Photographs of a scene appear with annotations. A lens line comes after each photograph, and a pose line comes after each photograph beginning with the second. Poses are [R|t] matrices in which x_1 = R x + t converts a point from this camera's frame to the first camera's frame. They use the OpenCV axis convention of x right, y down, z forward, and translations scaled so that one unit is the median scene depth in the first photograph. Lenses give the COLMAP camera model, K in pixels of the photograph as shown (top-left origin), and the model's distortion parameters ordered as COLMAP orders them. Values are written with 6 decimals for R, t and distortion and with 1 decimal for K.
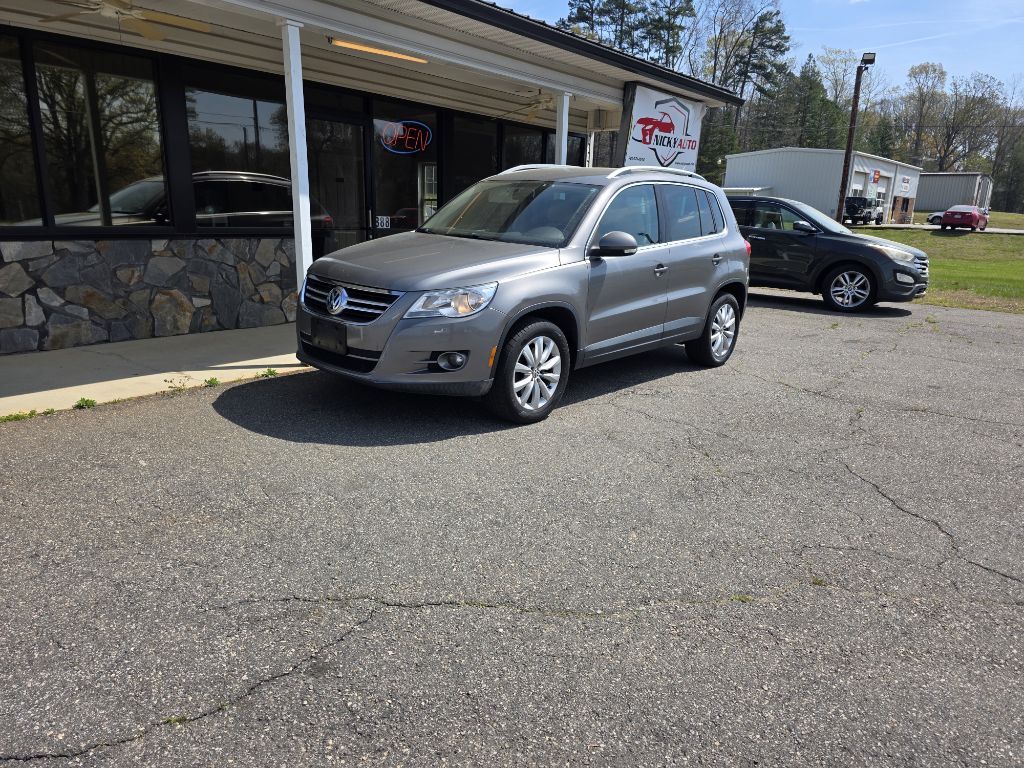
lens RADIAL K [[681.3, 0, 529.4], [0, 681.3, 382.9], [0, 0, 1]] dist [0.048072, -0.040635]
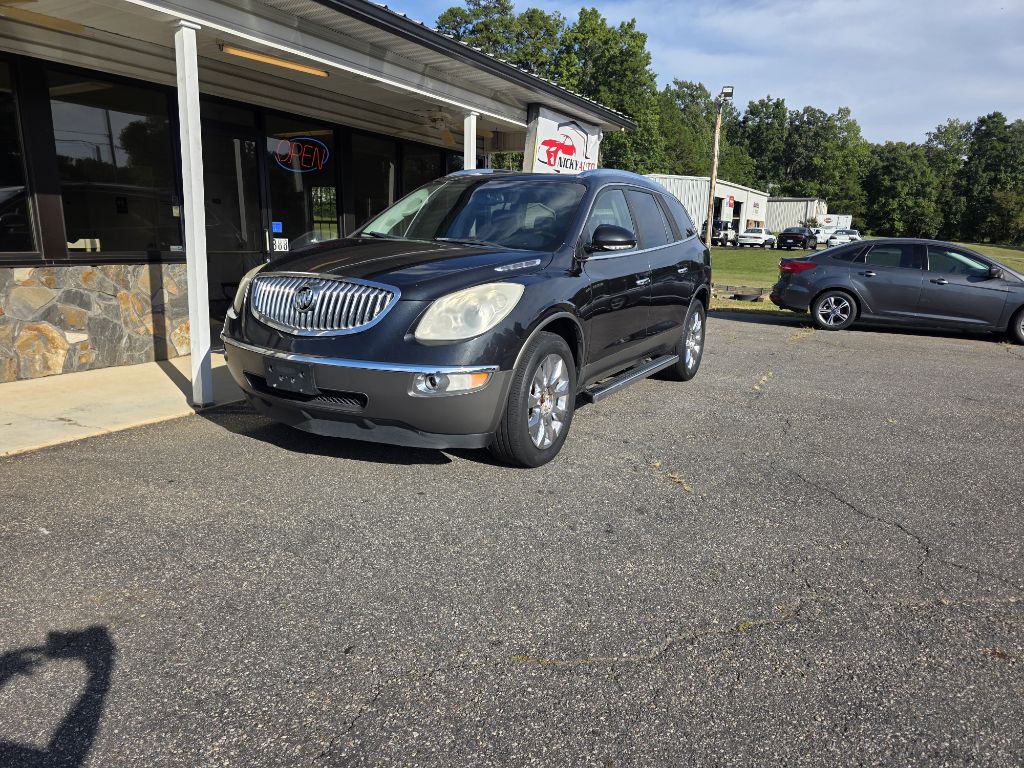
lens RADIAL K [[673.9, 0, 519.9], [0, 673.9, 390.3], [0, 0, 1]] dist [0.052738, -0.044478]
pose [[0.983860, -0.047779, 0.172442, -0.090323], [0.051468, 0.998530, -0.016984, -0.007347], [-0.171377, 0.025585, 0.984873, 0.056000]]
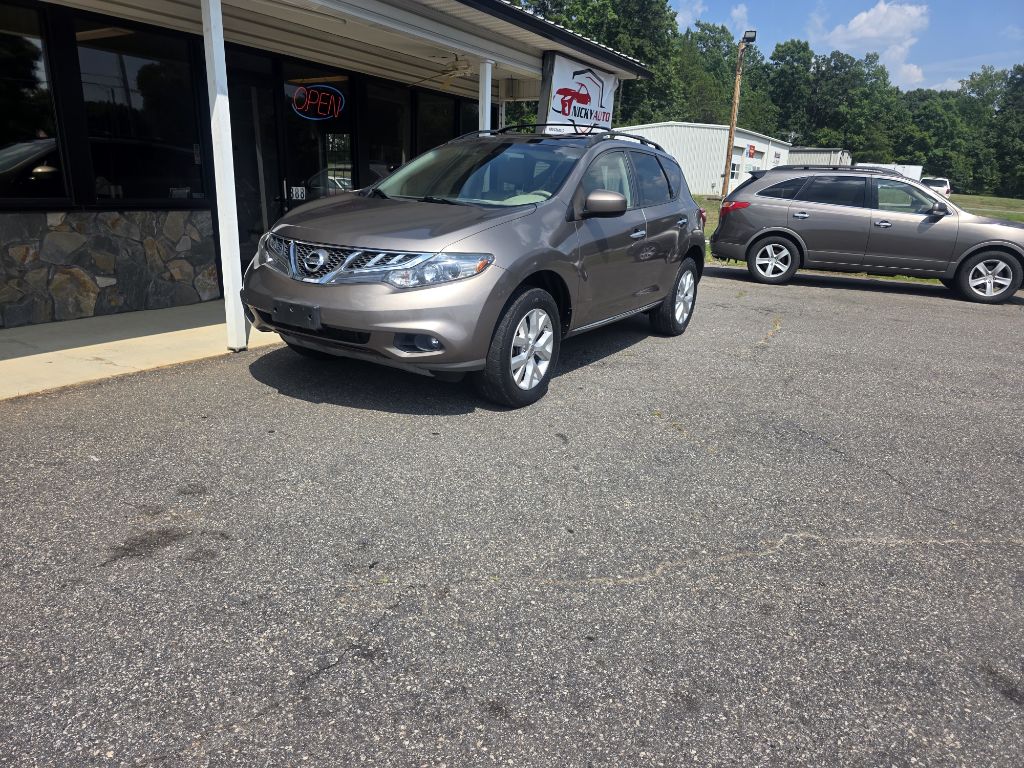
lens RADIAL K [[682.0, 0, 512.0], [0, 682.0, 384.0], [0, 0, 1]] dist [0.046515, -0.040064]
pose [[0.988722, -0.039557, 0.144445, -0.098204], [0.033823, 0.998548, 0.041934, -0.001555], [-0.145894, -0.036575, 0.988624, 0.009369]]
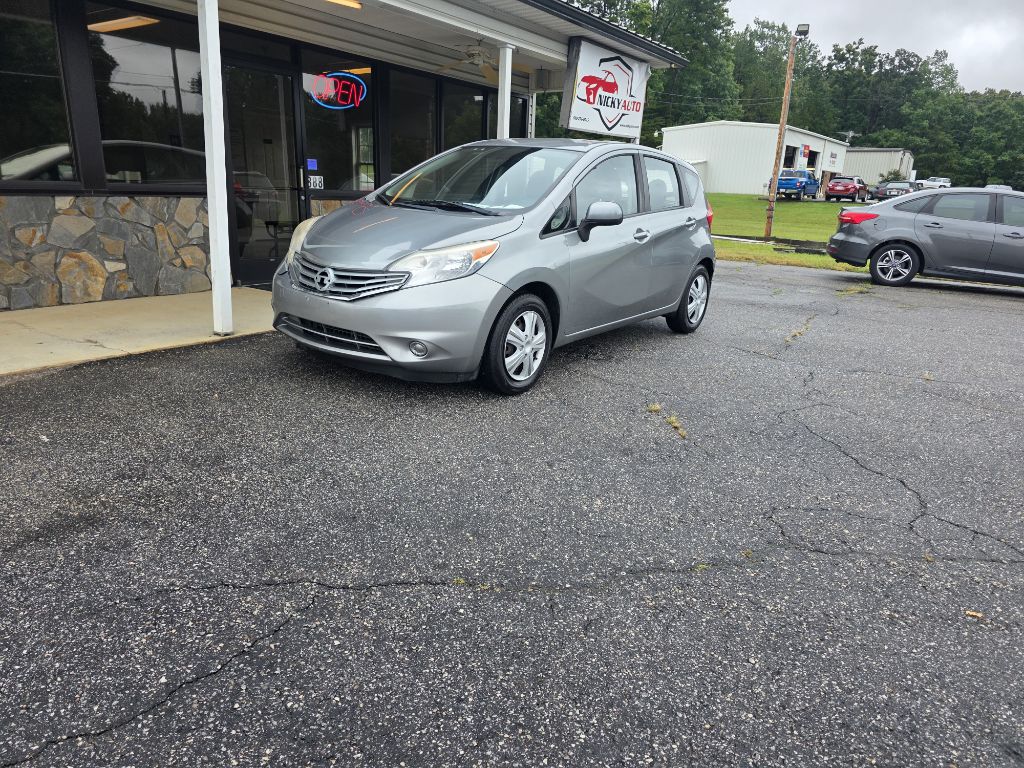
lens RADIAL K [[671.1, 0, 521.6], [0, 671.1, 384.6], [0, 0, 1]] dist [0.052443, -0.043080]
pose [[0.996799, -0.016117, 0.078309, -0.013076], [0.013139, 0.999176, 0.038406, 0.015208], [-0.078864, -0.037254, 0.996189, 0.059025]]
